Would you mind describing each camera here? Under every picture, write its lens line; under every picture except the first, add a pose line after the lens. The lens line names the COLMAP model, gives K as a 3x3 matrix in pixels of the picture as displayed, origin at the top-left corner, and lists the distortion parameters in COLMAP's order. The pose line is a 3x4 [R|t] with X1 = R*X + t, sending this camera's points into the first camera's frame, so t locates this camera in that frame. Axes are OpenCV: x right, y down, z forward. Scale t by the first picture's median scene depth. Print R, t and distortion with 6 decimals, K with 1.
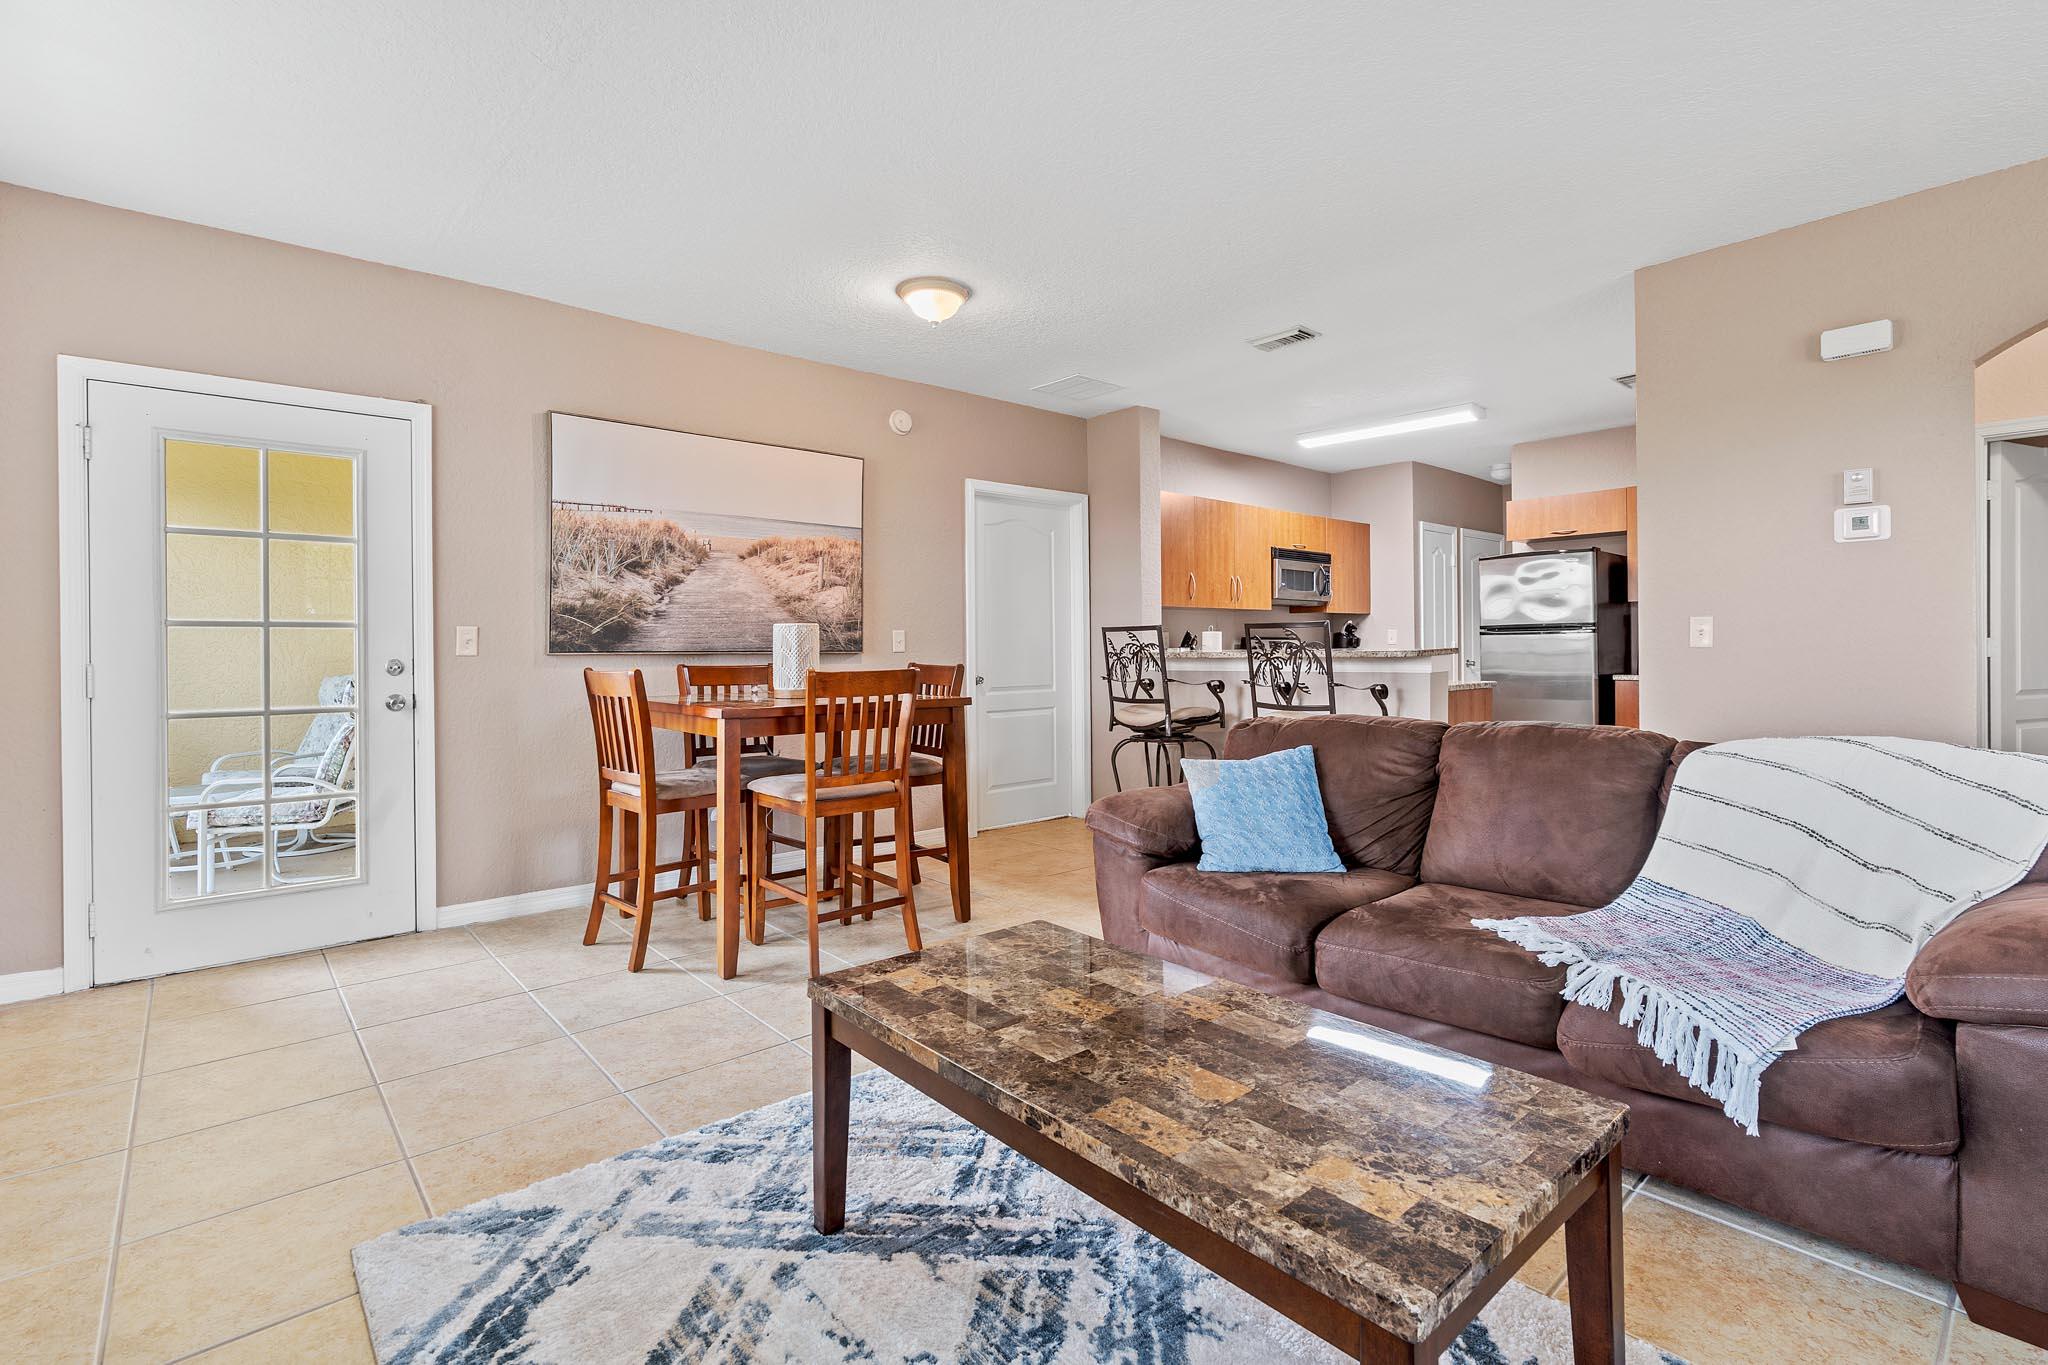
lens RADIAL K [[946.9, 0, 1027.4], [0, 946.9, 651.2], [0, 0, 1]] dist [-0.000512, 0.000244]
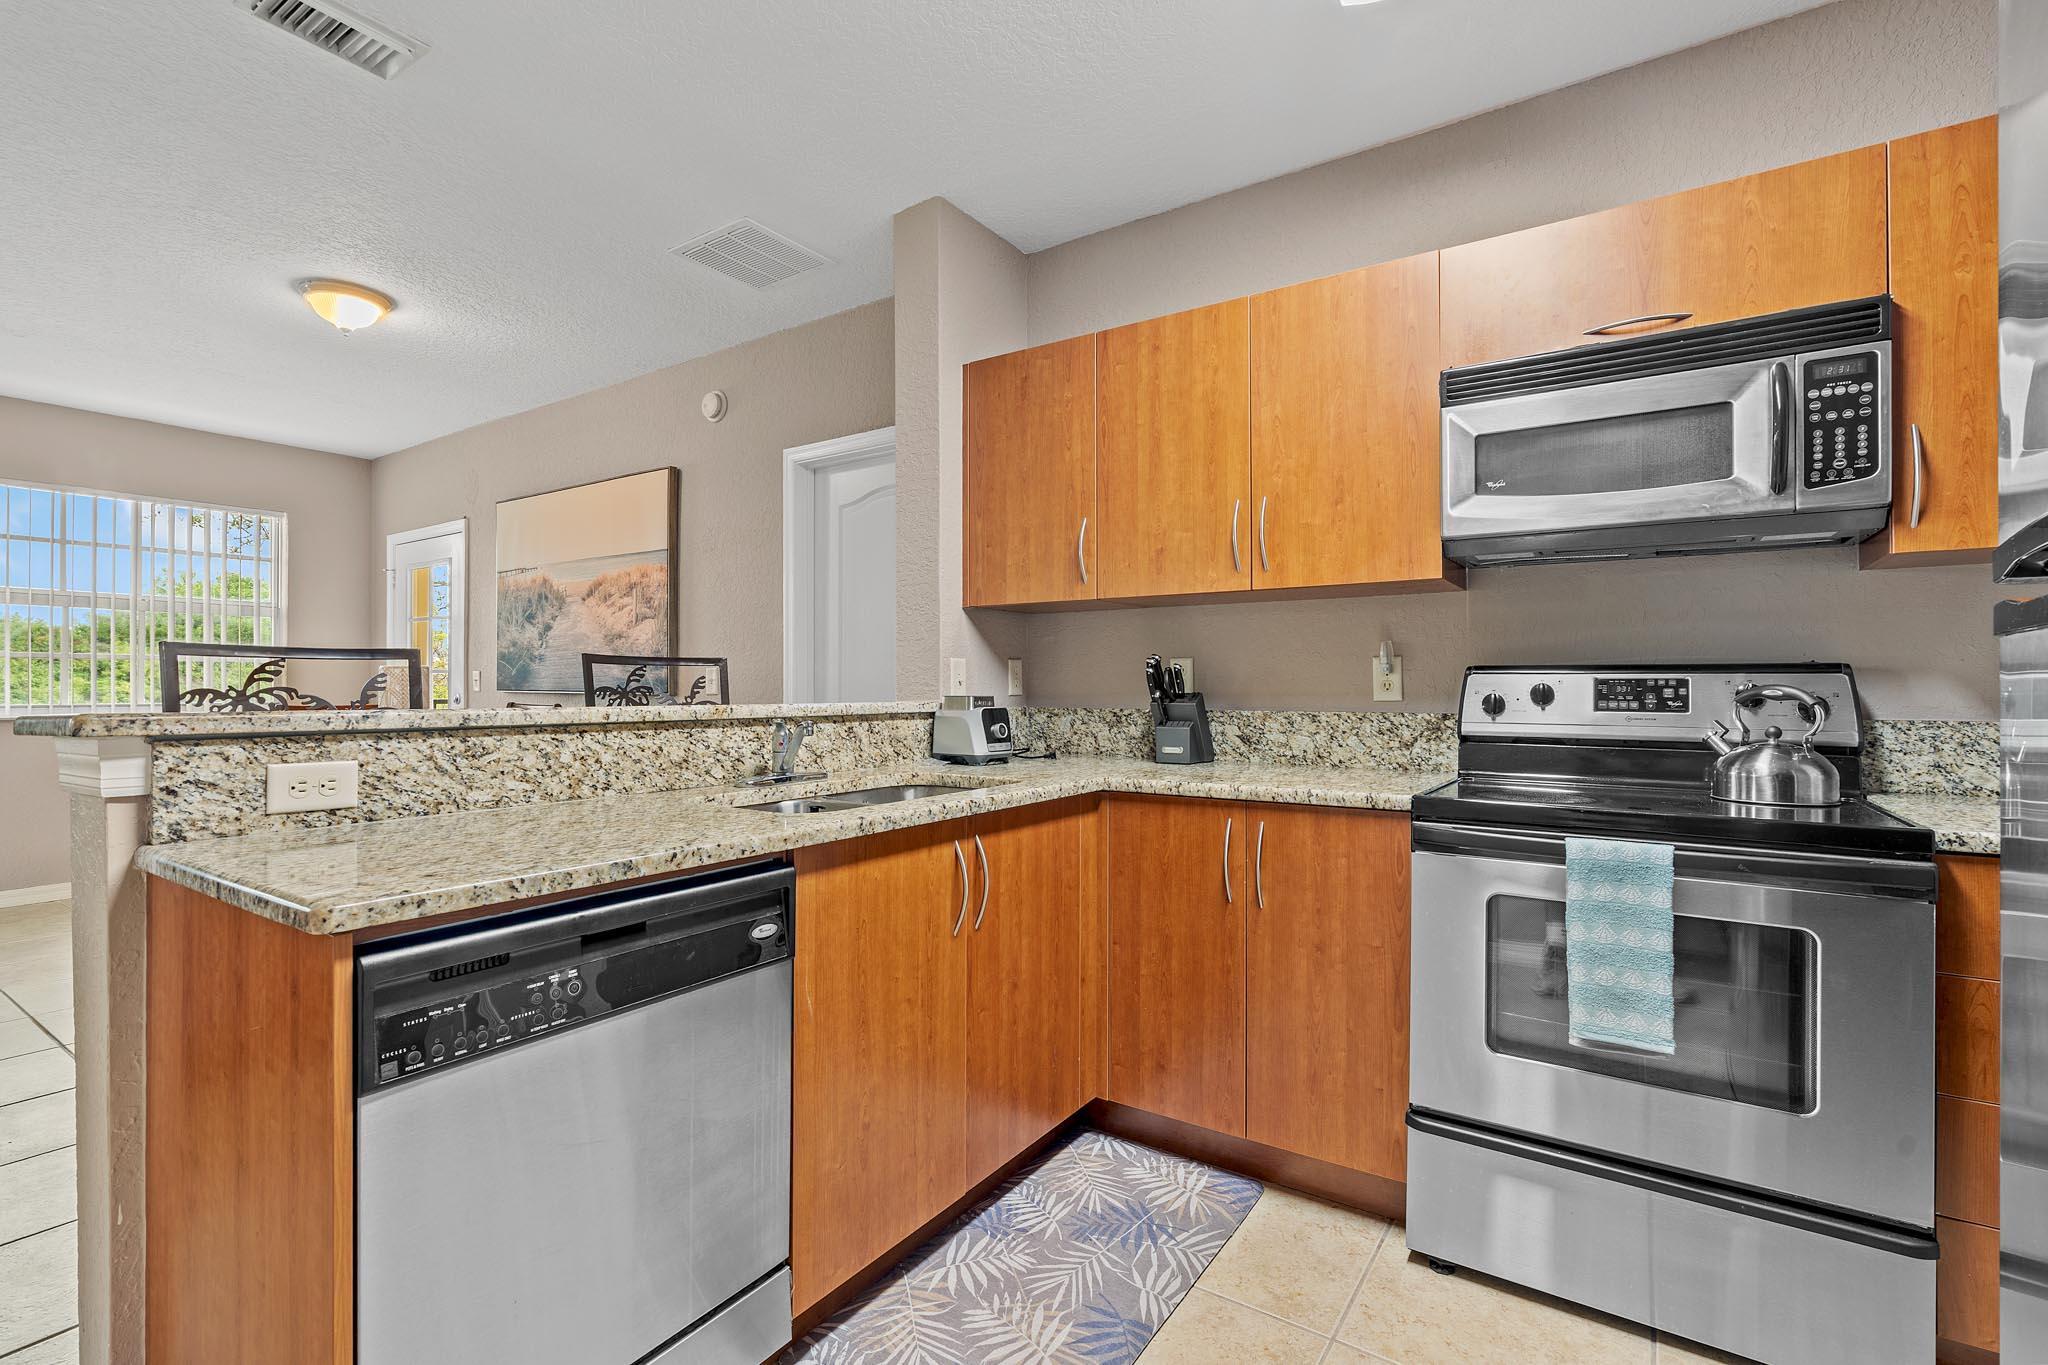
lens RADIAL K [[942.9, 0, 1015.8], [0, 942.9, 676.3], [0, 0, 1]] dist [-0.005823, 0.000038]
pose [[0.240984, 0.000122, -0.970529, 0.821051], [-0.002918, 0.999996, -0.000599, -0.017535], [0.970525, 0.002976, 0.240983, 1.249084]]
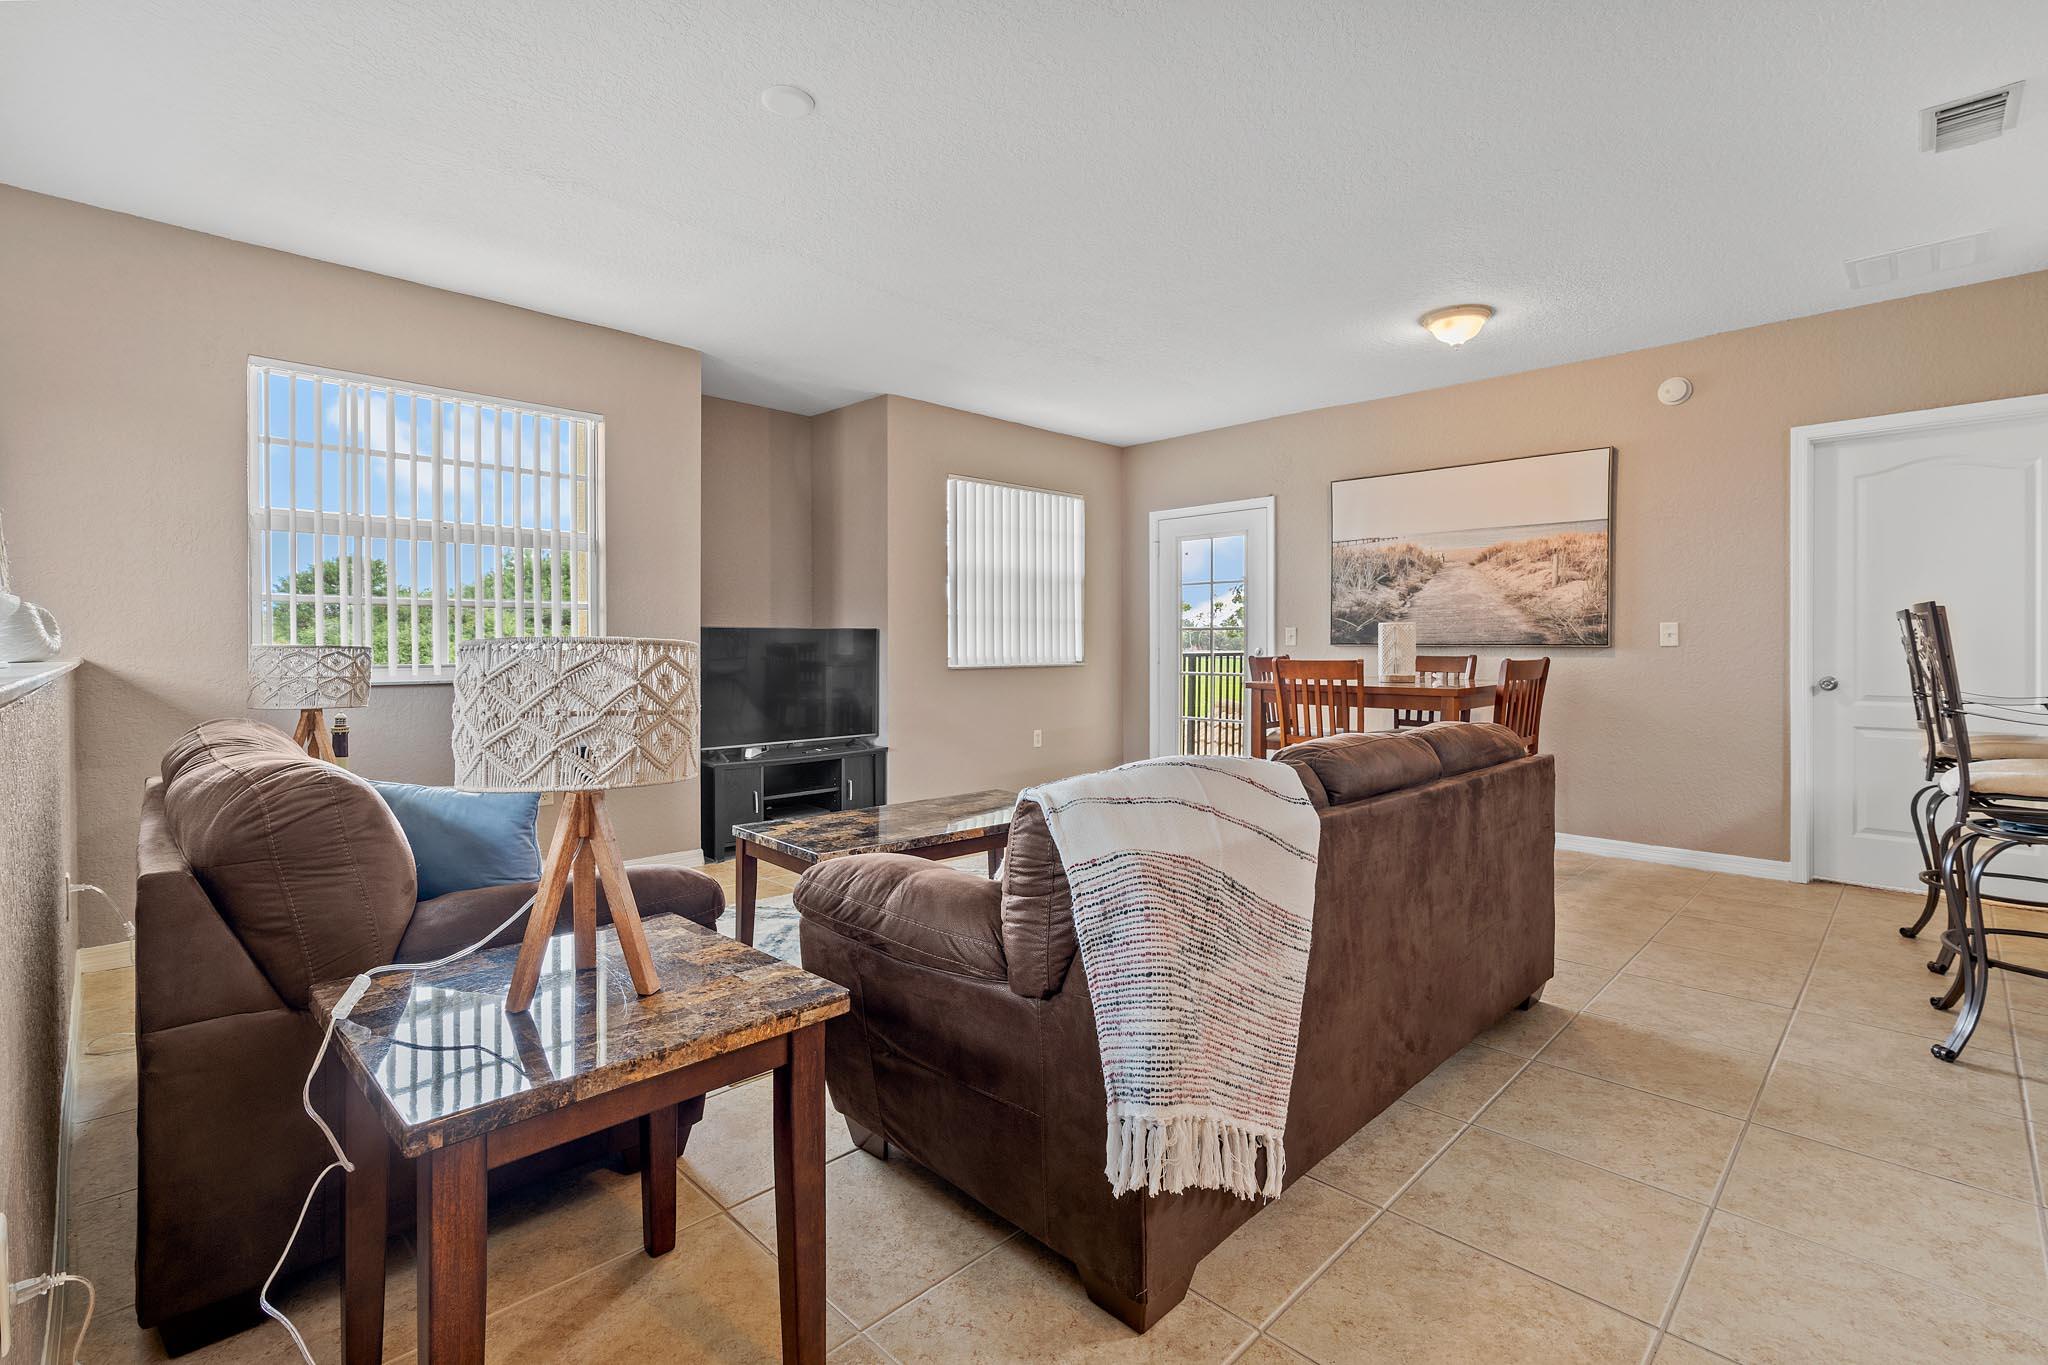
lens RADIAL K [[929.7, 0, 1032.4], [0, 929.7, 657.0], [0, 0, 1]] dist [-0.001261, 0.000698]
pose [[0.064583, 0.025522, -0.997586, 0.841791], [0.001837, 0.999668, 0.025694, -0.015335], [0.997911, -0.003492, 0.064515, 0.395440]]
